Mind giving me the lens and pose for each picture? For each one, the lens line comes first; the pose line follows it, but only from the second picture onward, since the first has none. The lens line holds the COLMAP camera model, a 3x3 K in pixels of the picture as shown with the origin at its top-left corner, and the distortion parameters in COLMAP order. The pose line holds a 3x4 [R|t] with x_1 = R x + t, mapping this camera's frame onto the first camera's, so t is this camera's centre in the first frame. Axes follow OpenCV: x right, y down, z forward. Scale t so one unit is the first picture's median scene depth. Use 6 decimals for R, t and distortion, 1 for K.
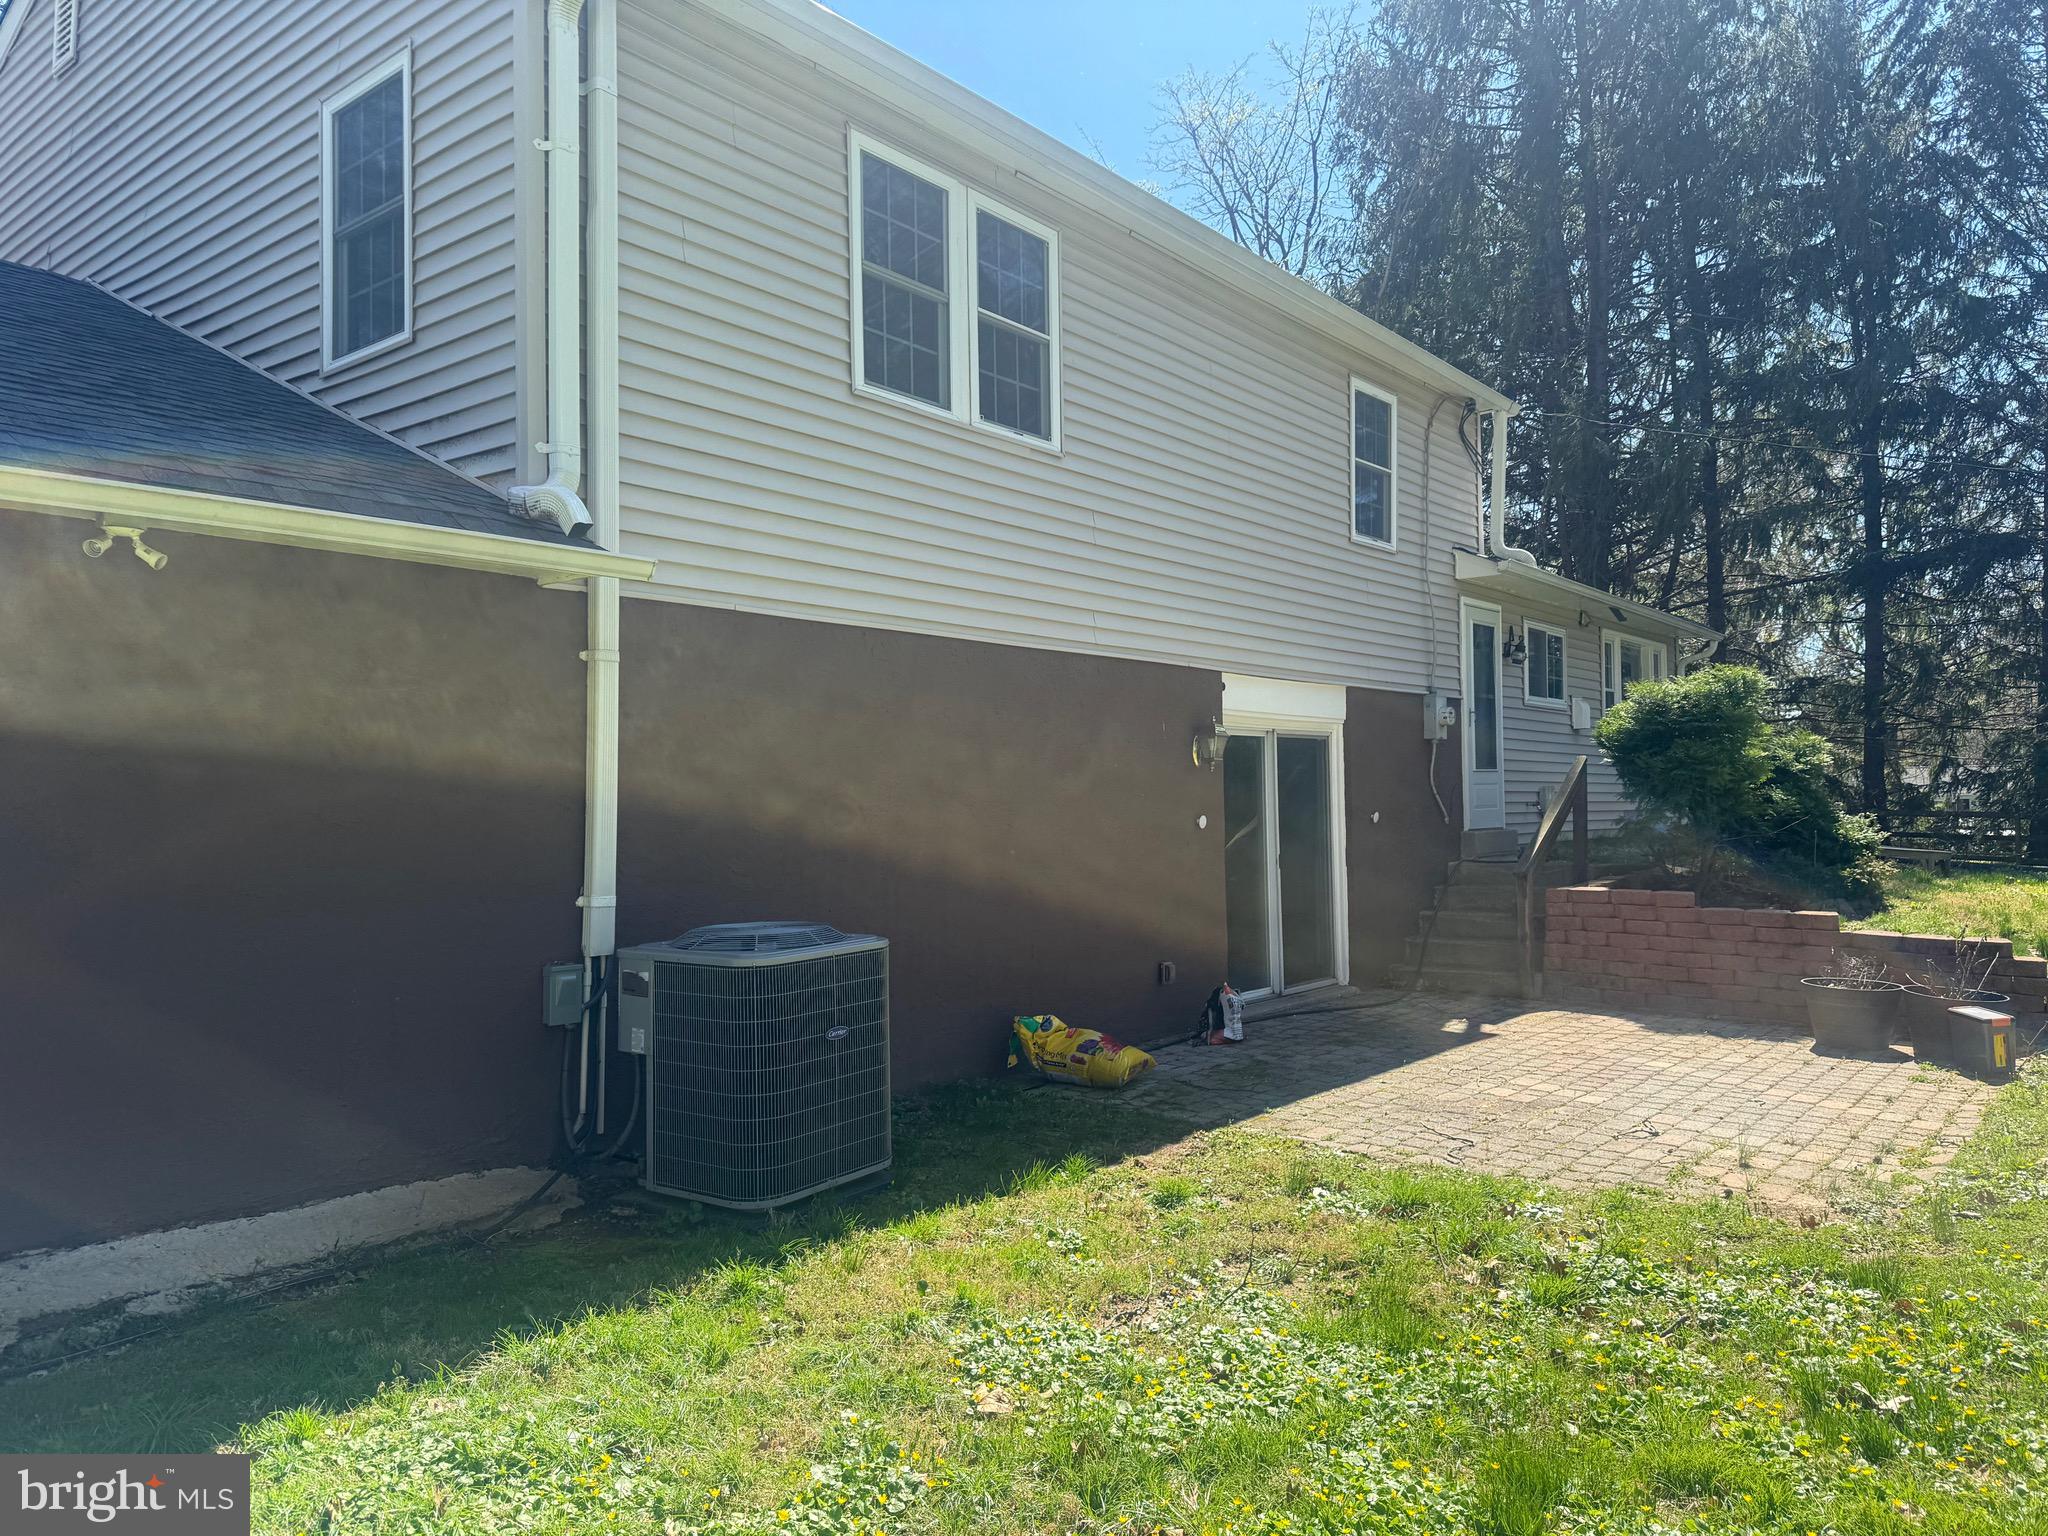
lens RADIAL K [[1439.5, 0, 1021.9], [0, 1439.5, 767.2], [0, 0, 1]] dist [0.044906, -0.049674]
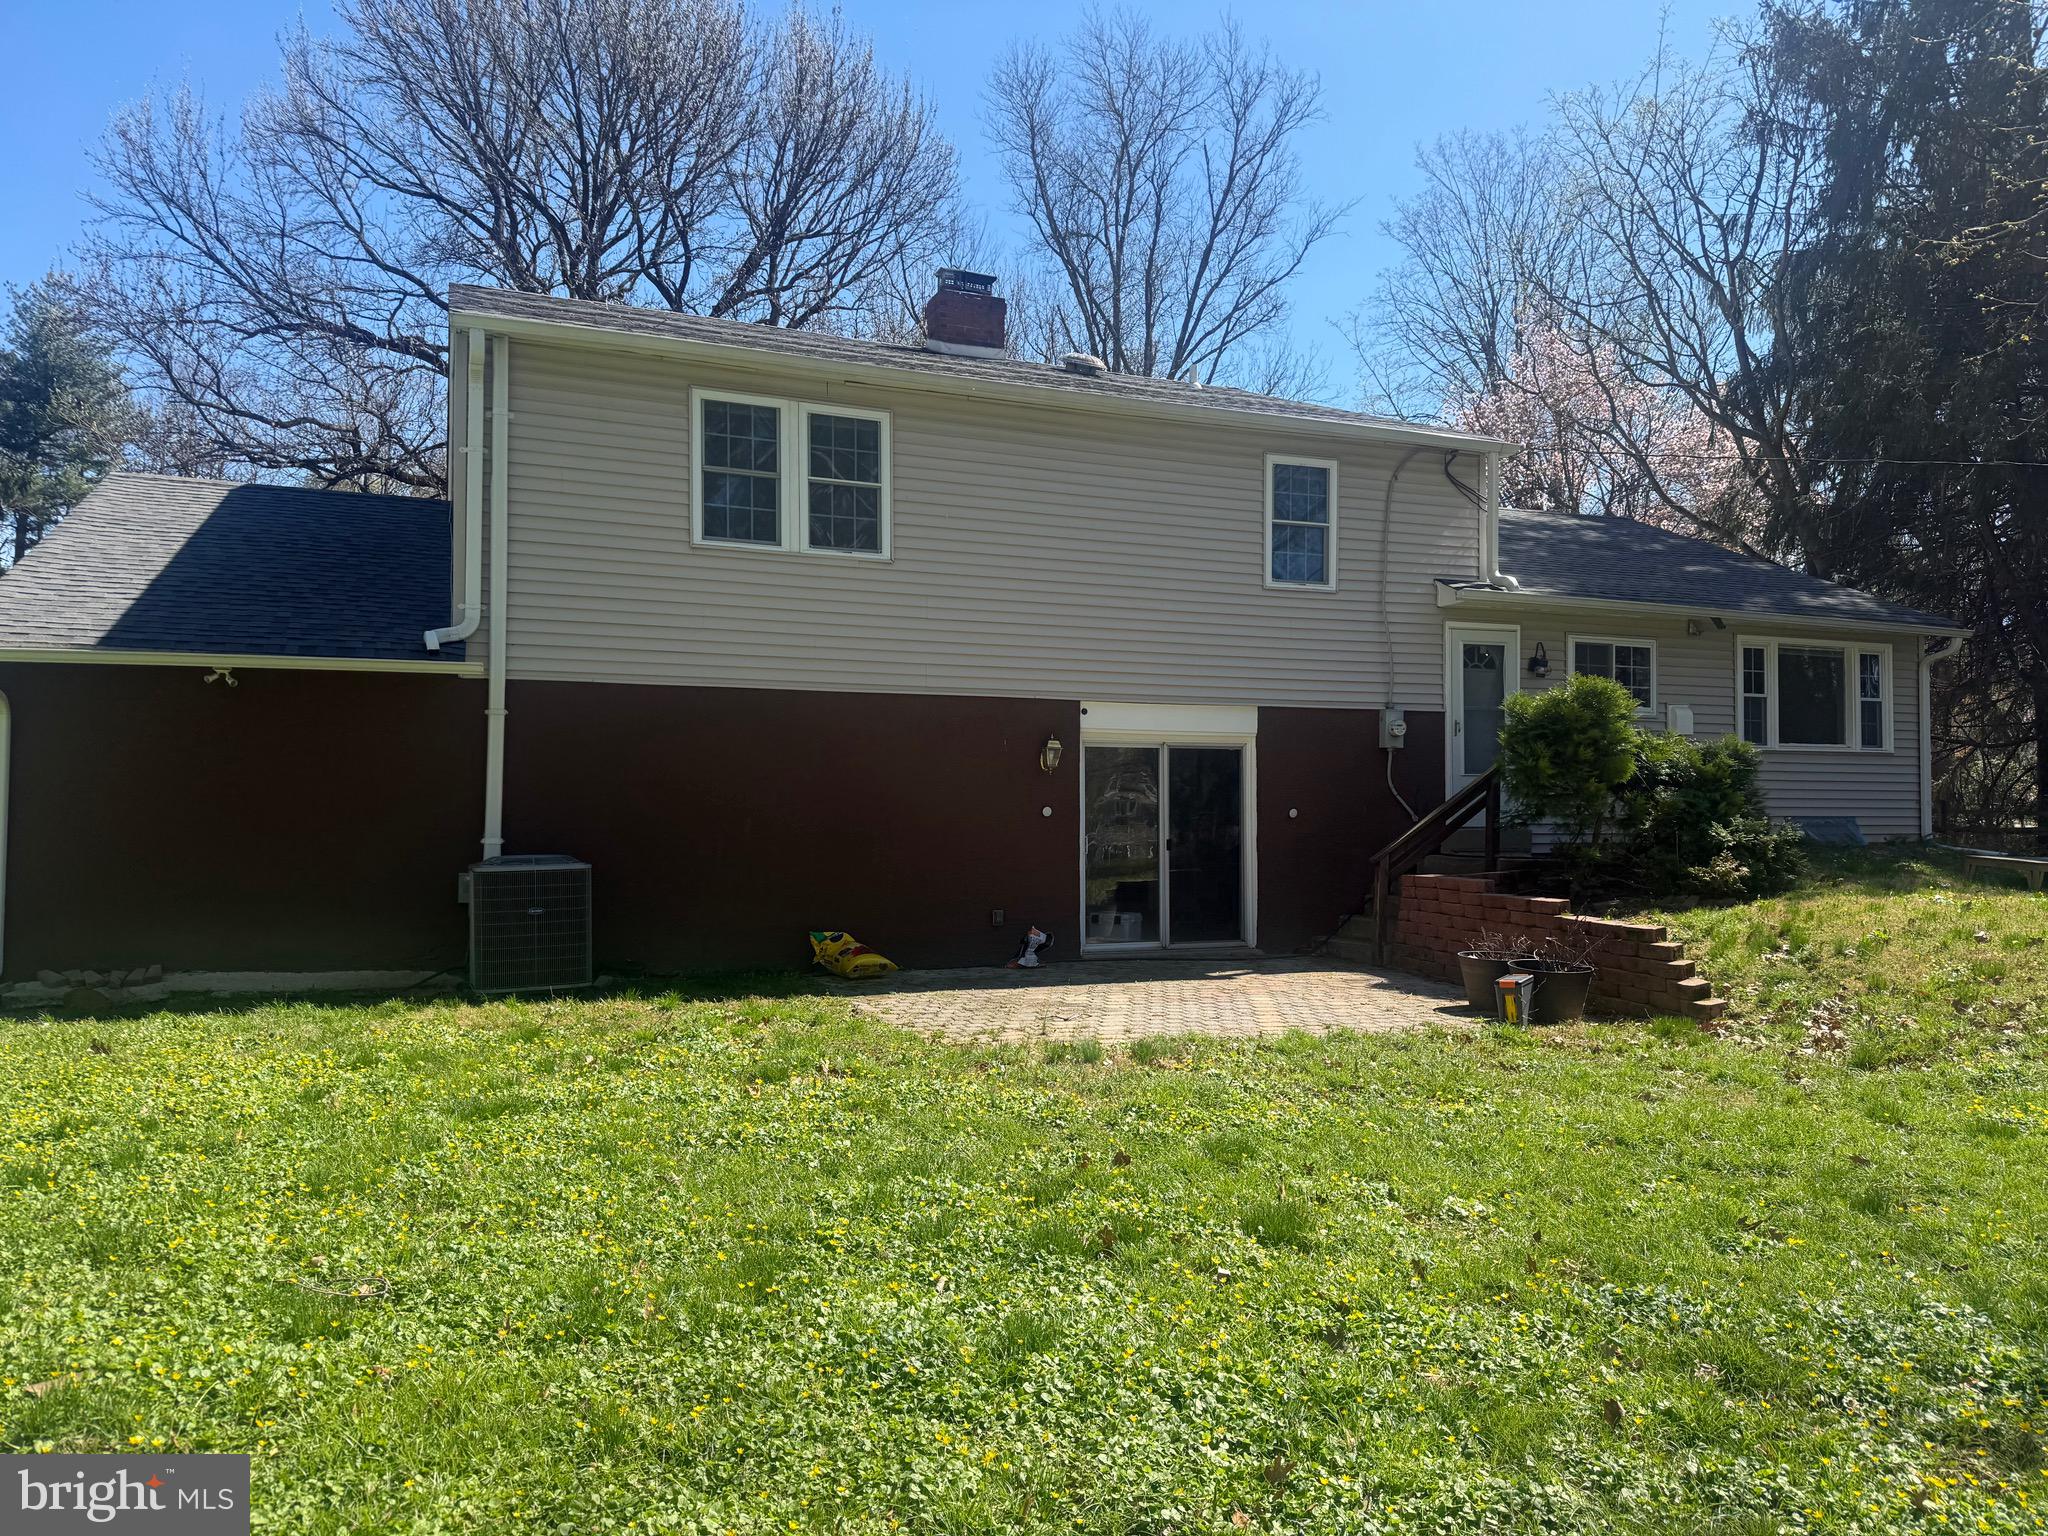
lens RADIAL K [[1439.5, 0, 1024.8], [0, 1439.5, 771.4], [0, 0, 1]] dist [0.044906, -0.049674]
pose [[0.892100, 0.004387, -0.451816, 0.877456], [-0.002851, 0.999988, 0.004079, -0.006627], [0.451828, -0.002351, 0.892102, -0.280475]]
